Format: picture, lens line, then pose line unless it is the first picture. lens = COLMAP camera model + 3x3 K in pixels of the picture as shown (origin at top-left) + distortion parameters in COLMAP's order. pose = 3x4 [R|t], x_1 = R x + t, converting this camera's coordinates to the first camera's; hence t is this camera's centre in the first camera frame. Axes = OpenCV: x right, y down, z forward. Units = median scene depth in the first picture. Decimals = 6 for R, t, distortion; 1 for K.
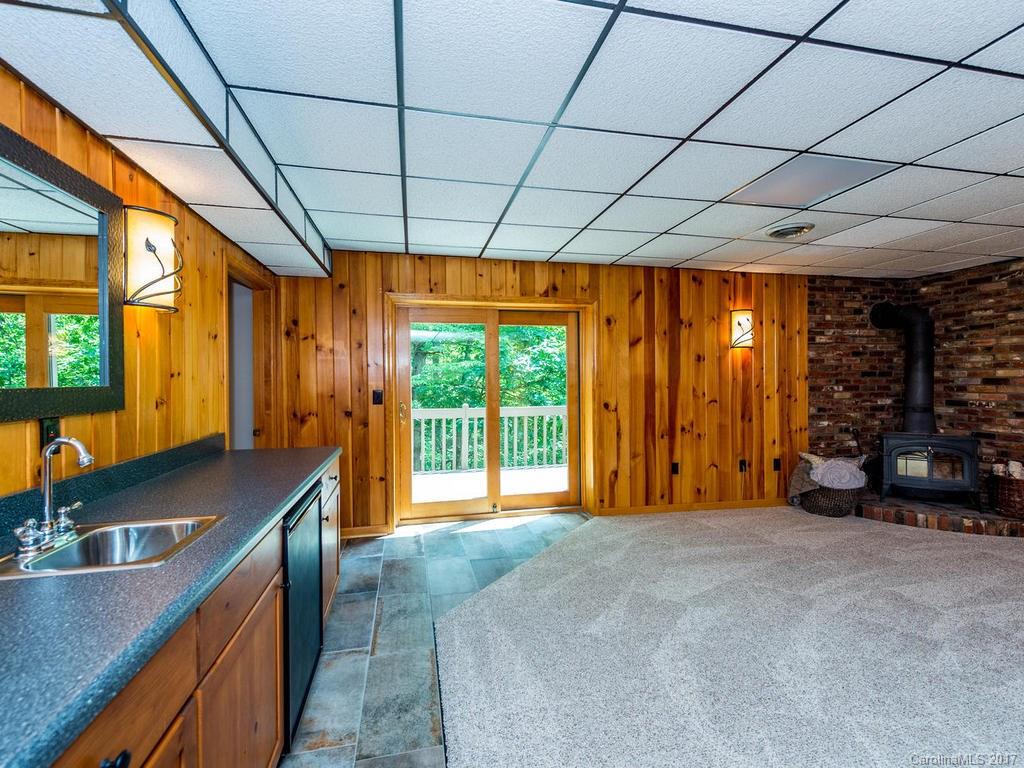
lens RADIAL K [[464.1, 0, 510.6], [0, 464.1, 400.8], [0, 0, 1]] dist [0.003300, 0.000062]
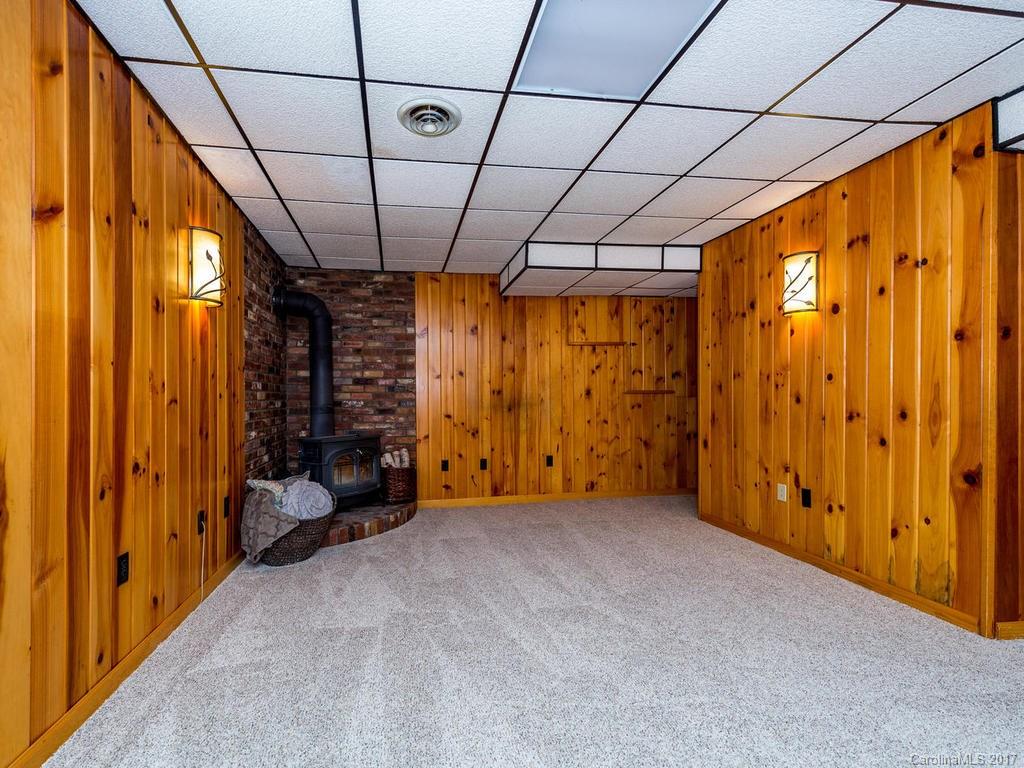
lens RADIAL K [[480.1, 0, 512.0], [0, 480.1, 394.0], [0, 0, 1]] dist [0.002069, 0.000029]
pose [[0.077128, 0.005964, 0.997003, -0.032021], [0.052878, 0.998550, -0.010064, 0.016966], [-0.995618, 0.053496, 0.076701, 0.618895]]
